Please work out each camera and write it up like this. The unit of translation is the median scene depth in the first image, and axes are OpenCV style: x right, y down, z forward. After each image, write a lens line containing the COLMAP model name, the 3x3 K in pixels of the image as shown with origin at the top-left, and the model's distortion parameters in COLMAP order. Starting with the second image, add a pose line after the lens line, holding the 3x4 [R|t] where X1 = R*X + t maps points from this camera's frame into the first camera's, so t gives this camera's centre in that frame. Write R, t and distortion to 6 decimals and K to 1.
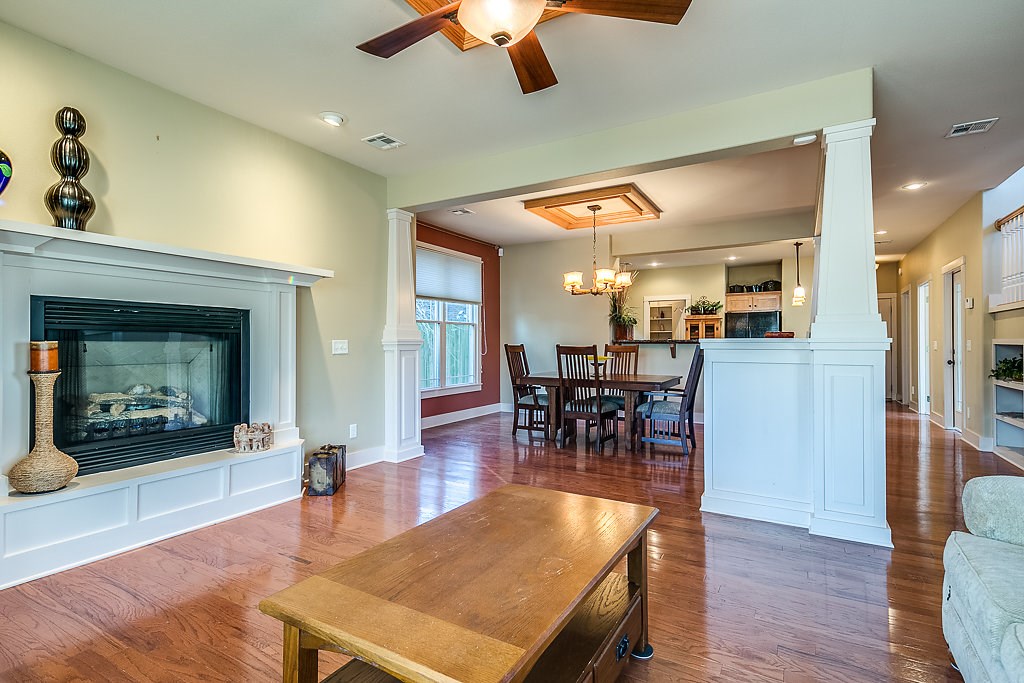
lens RADIAL K [[498.8, 0, 508.4], [0, 498.8, 336.9], [0, 0, 1]] dist [0.015319, -0.000721]
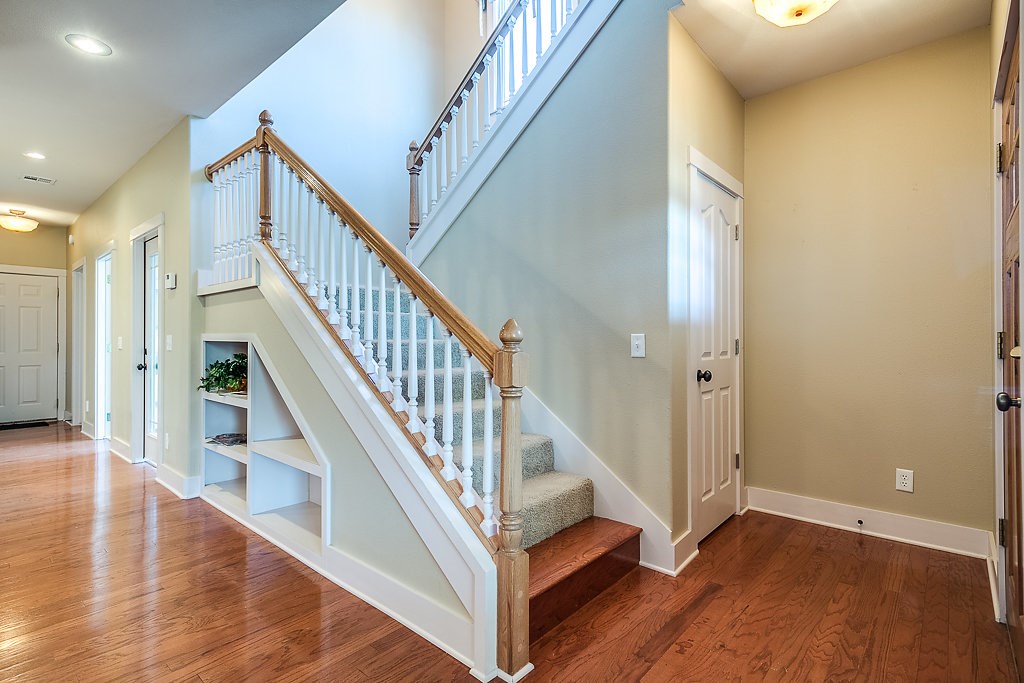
lens RADIAL K [[498.8, 0, 508.4], [0, 498.8, 336.9], [0, 0, 1]] dist [0.015319, -0.000721]
pose [[0.200624, 0.003167, 0.979663, 0.275261], [-0.010196, 0.999947, -0.001145, 0.004035], [-0.979615, -0.009759, 0.200646, 0.337041]]
